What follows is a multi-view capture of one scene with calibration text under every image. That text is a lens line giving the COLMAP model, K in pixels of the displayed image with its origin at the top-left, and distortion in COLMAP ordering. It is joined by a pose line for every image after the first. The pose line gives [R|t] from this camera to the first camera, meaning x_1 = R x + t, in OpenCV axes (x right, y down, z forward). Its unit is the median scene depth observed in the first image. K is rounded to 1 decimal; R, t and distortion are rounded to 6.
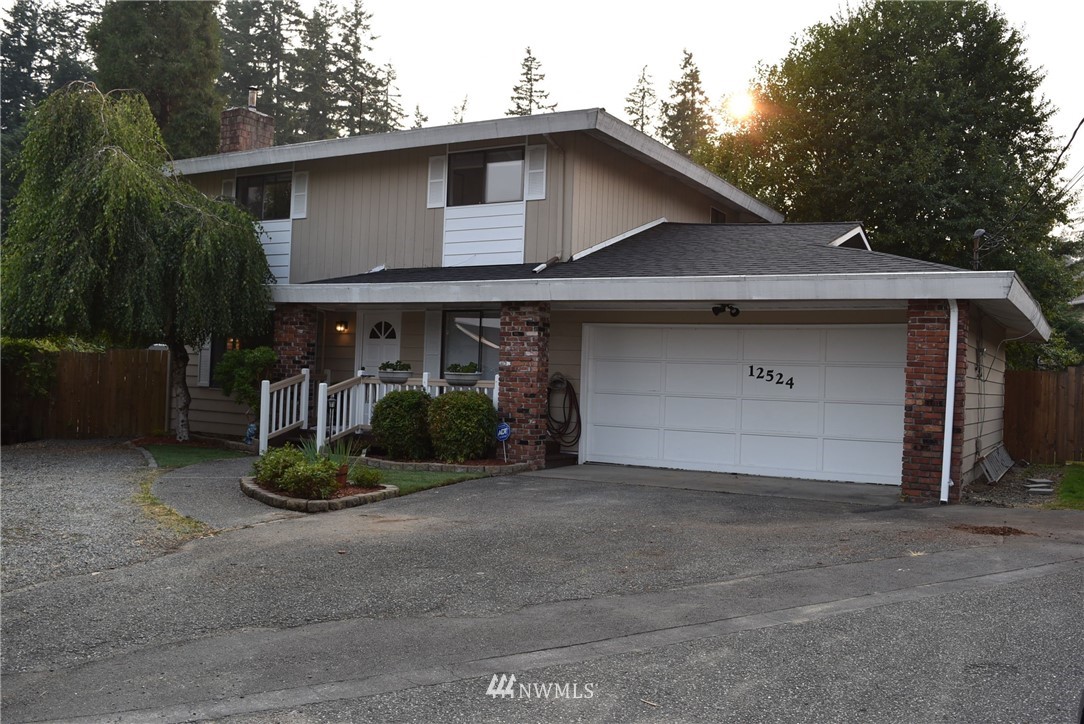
lens RADIAL K [[988.6, 0, 542.0], [0, 988.6, 362.0], [0, 0, 1]] dist [-0.082175, 0.015553]
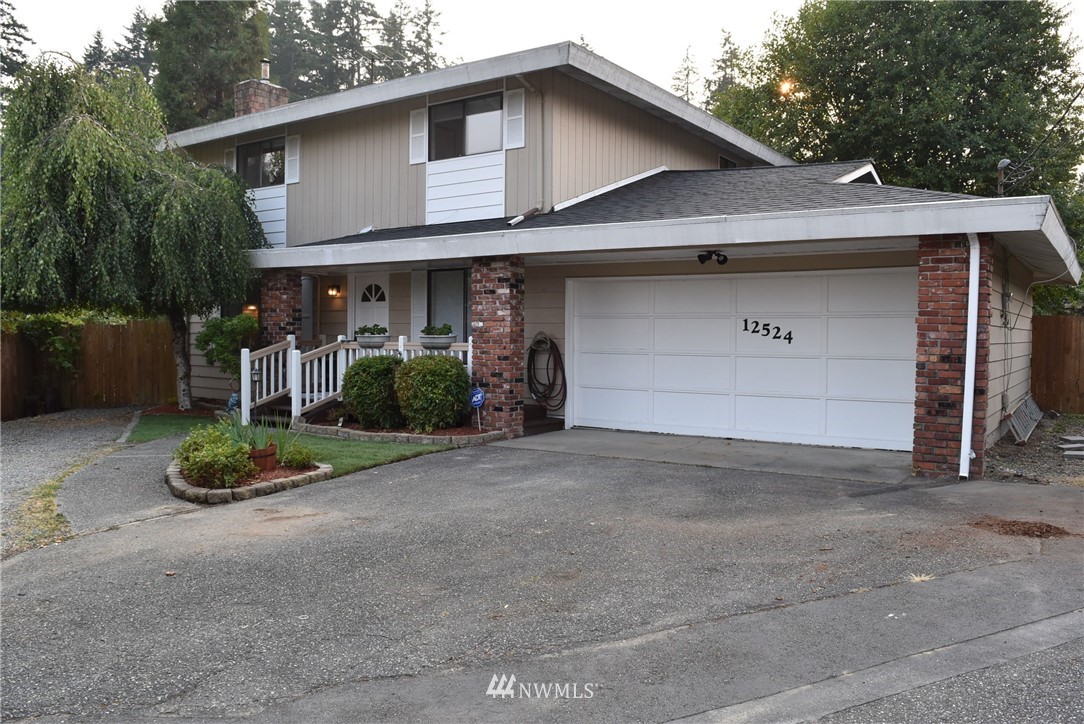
lens RADIAL K [[858.6, 0, 542.0], [0, 858.6, 362.0], [0, 0, 1]] dist [-0.095577, 0.030403]
pose [[0.996282, -0.025135, -0.082407, 0.082250], [0.029280, 0.998346, 0.049486, -0.001103], [0.081027, -0.051715, 0.995369, 0.187383]]
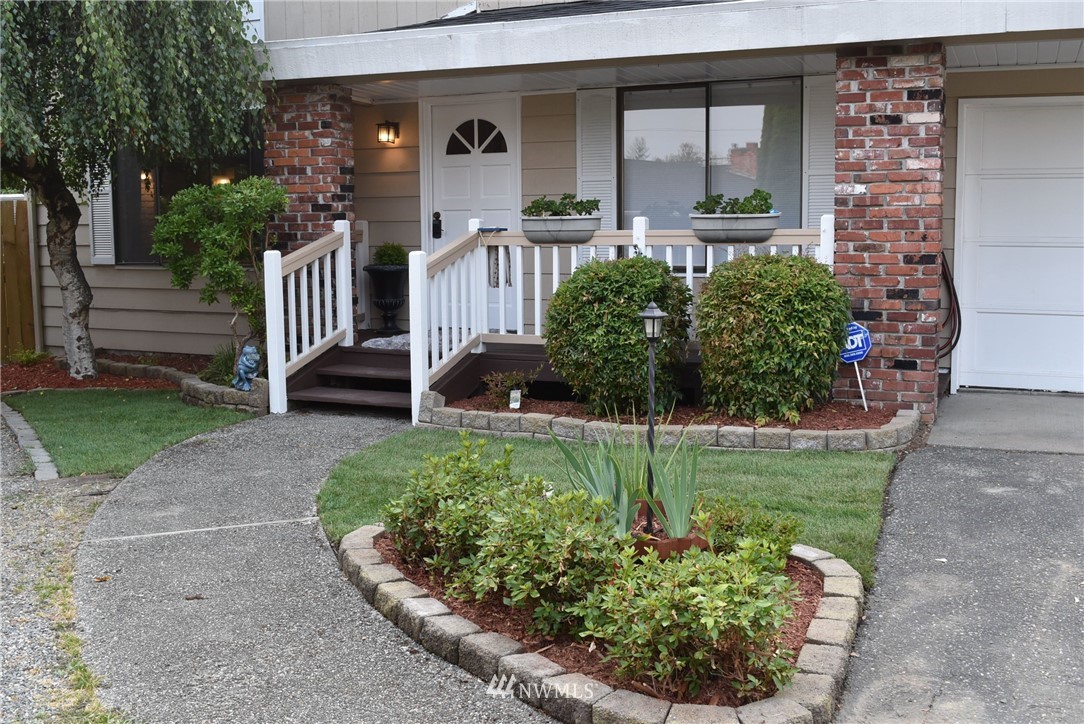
lens RADIAL K [[1092.8, 0, 542.0], [0, 1092.8, 362.0], [0, 0, 1]] dist [-0.068681, 0.000306]
pose [[0.993751, -0.056542, 0.096243, -0.210886], [0.041820, 0.988008, 0.148630, 0.000063], [-0.103493, -0.143676, 0.984198, 0.487662]]
